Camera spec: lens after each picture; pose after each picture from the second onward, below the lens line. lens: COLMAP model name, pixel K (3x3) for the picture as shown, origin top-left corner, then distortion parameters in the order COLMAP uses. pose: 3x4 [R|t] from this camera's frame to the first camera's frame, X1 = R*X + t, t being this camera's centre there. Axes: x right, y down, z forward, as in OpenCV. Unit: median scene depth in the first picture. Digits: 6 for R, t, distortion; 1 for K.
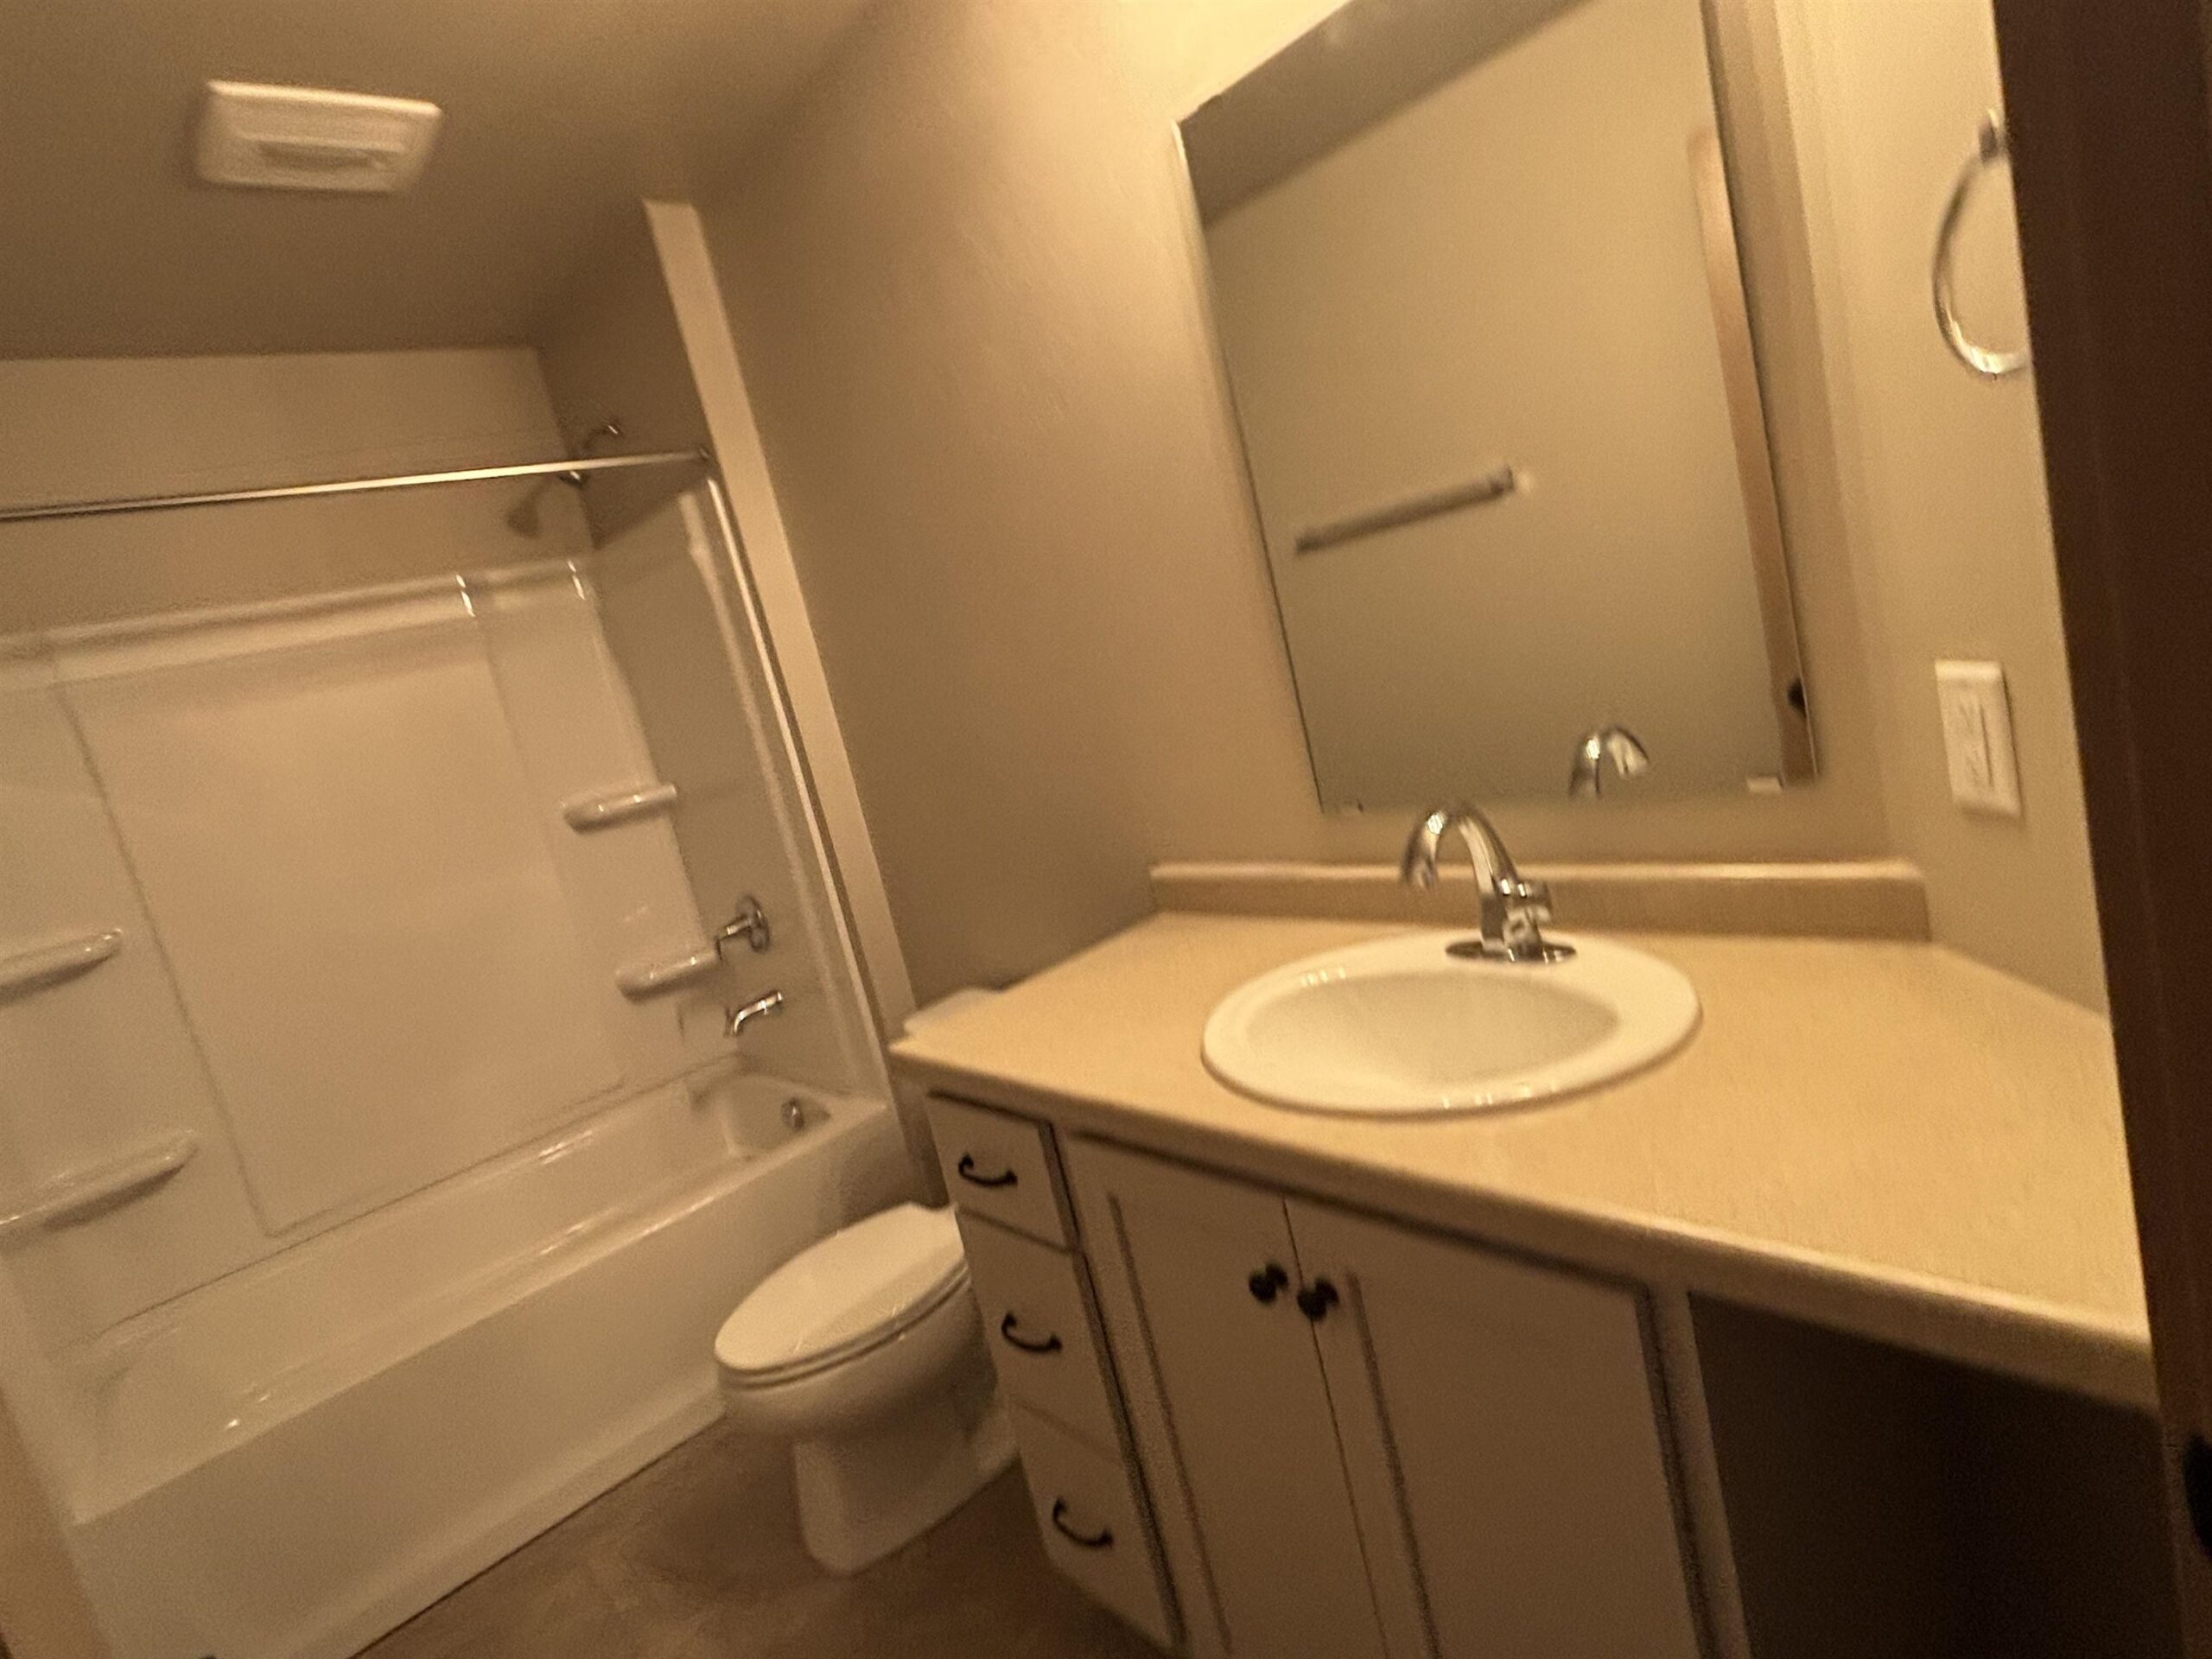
lens RADIAL K [[1145.5, 0, 1109.3], [0, 1145.5, 809.8], [0, 0, 1]] dist [0.002731, -0.001391]
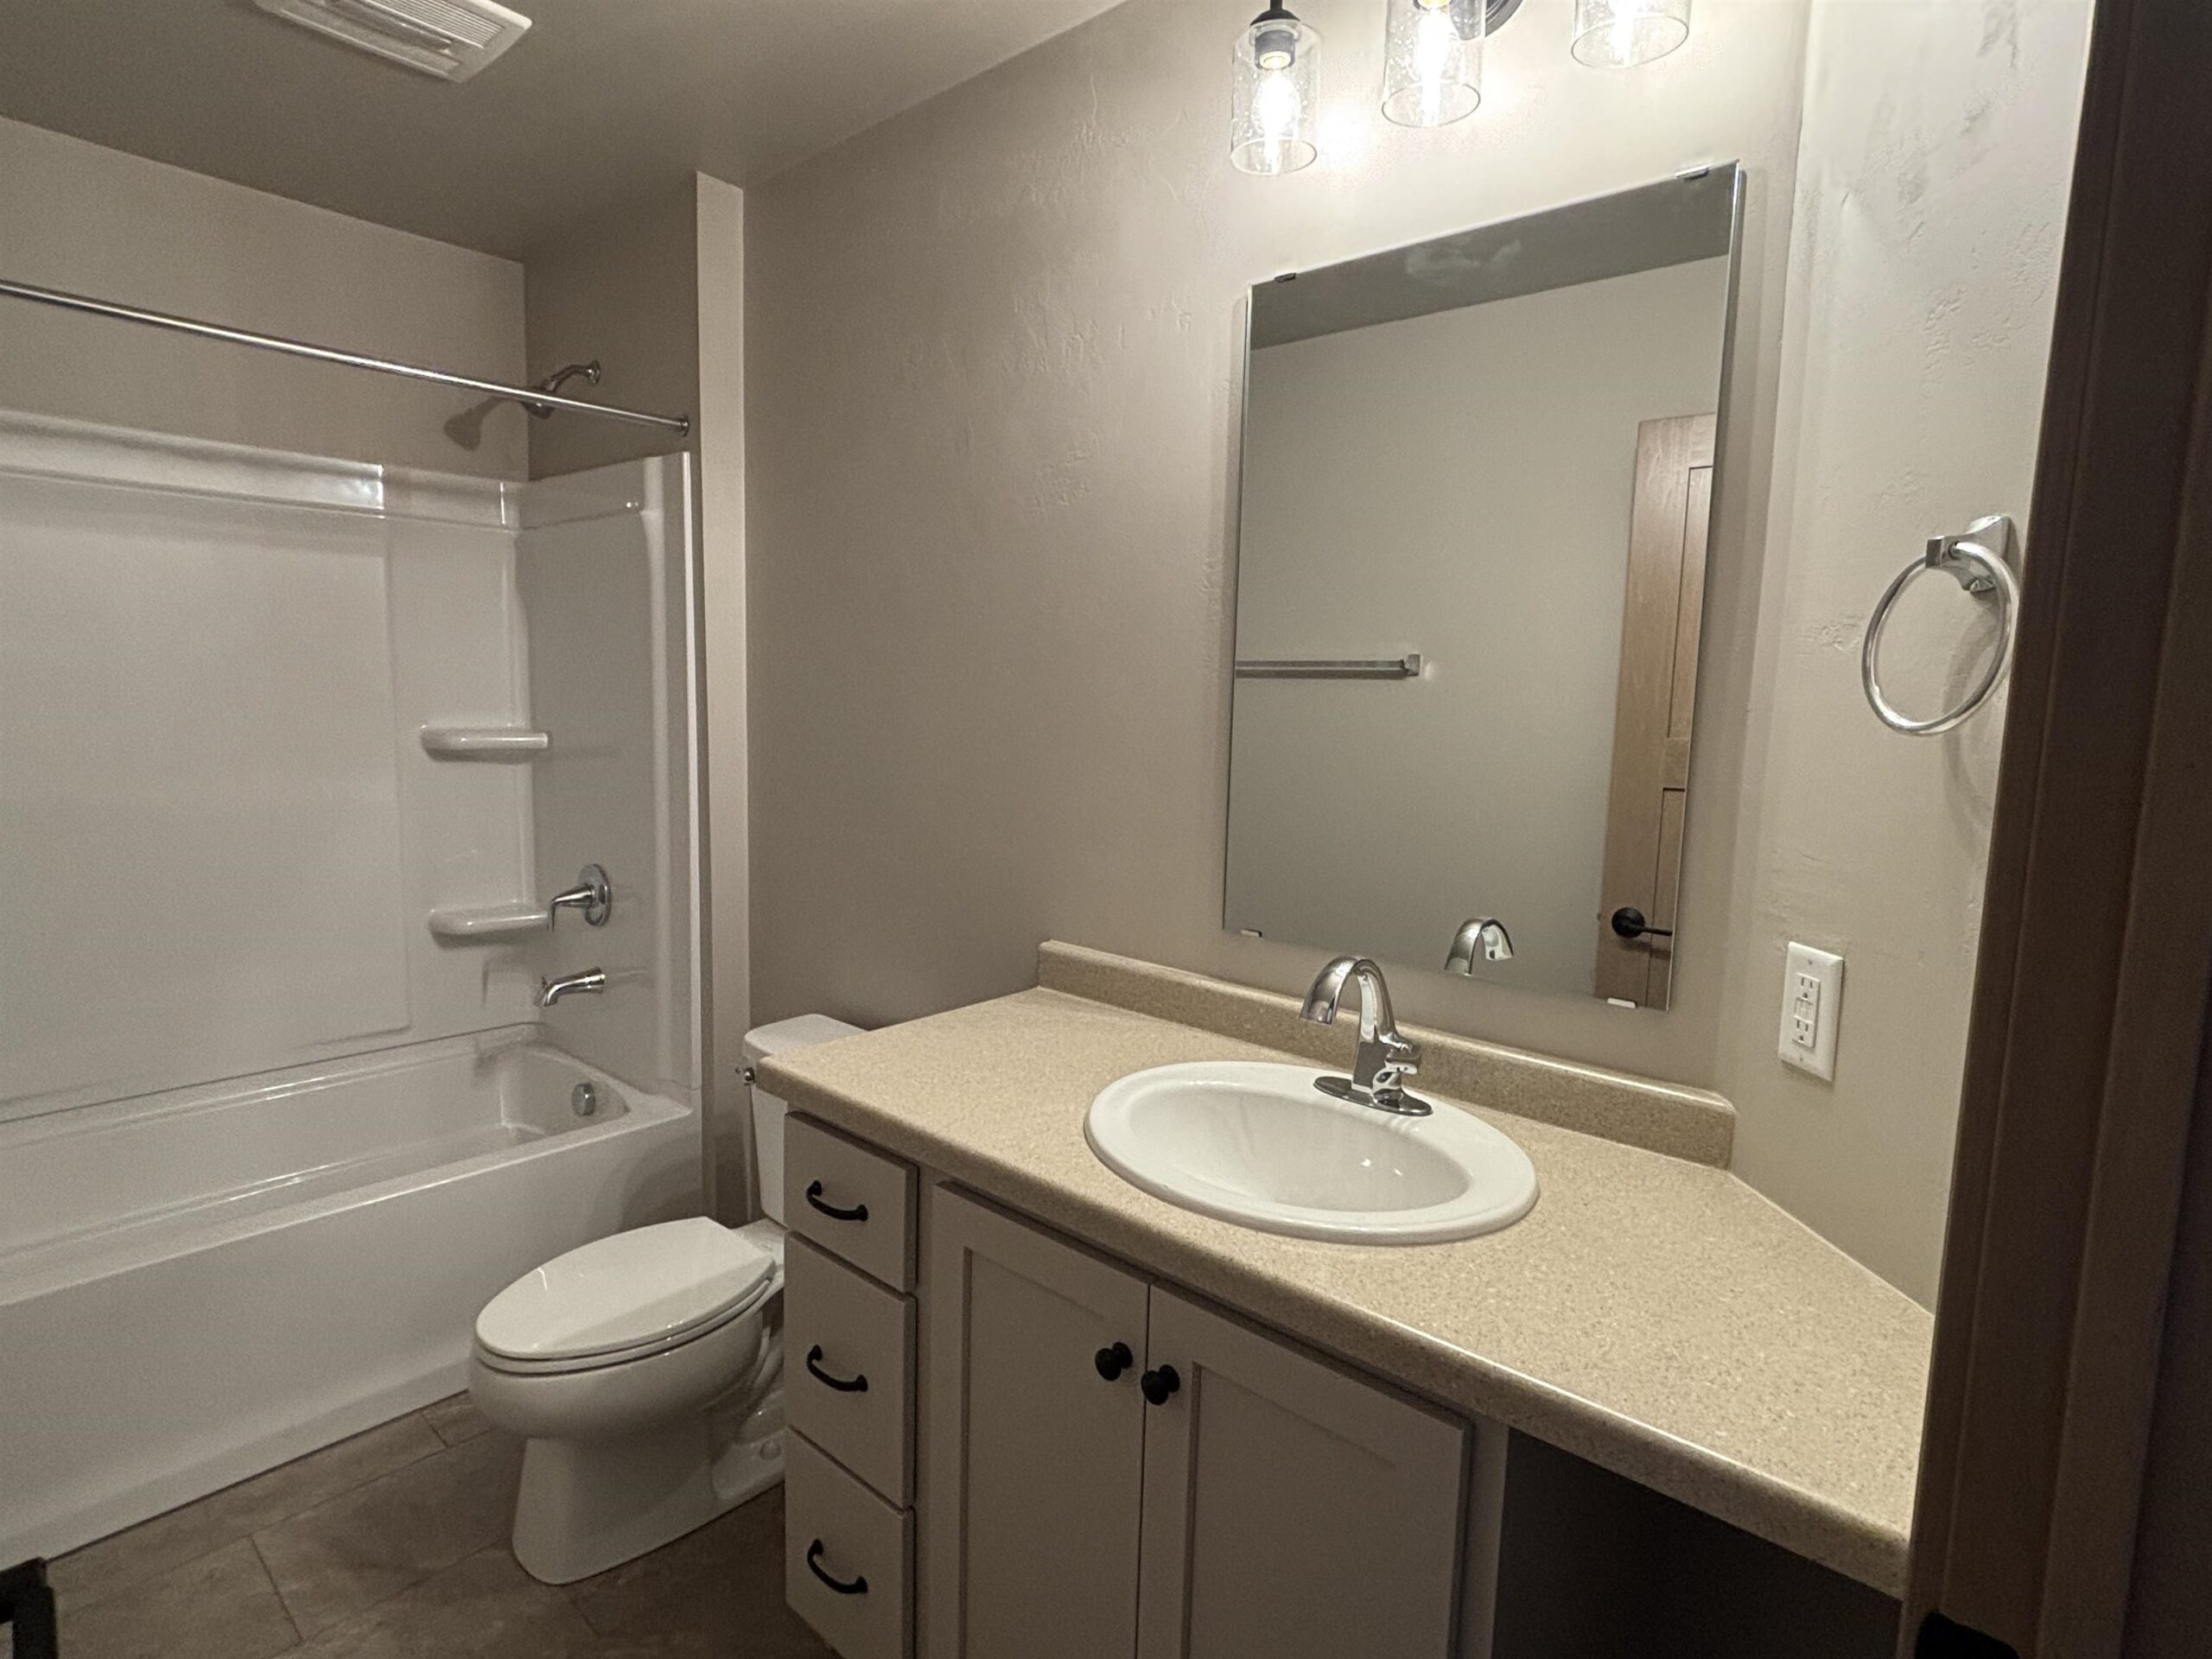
lens RADIAL K [[1145.5, 0, 1104.0], [0, 1145.5, 829.4], [0, 0, 1]] dist [0.002731, -0.001391]
pose [[0.956662, 0.246820, 0.154526, -0.109745], [-0.240026, 0.968818, -0.061476, 0.003376], [-0.164880, 0.021721, 0.986074, -0.038481]]
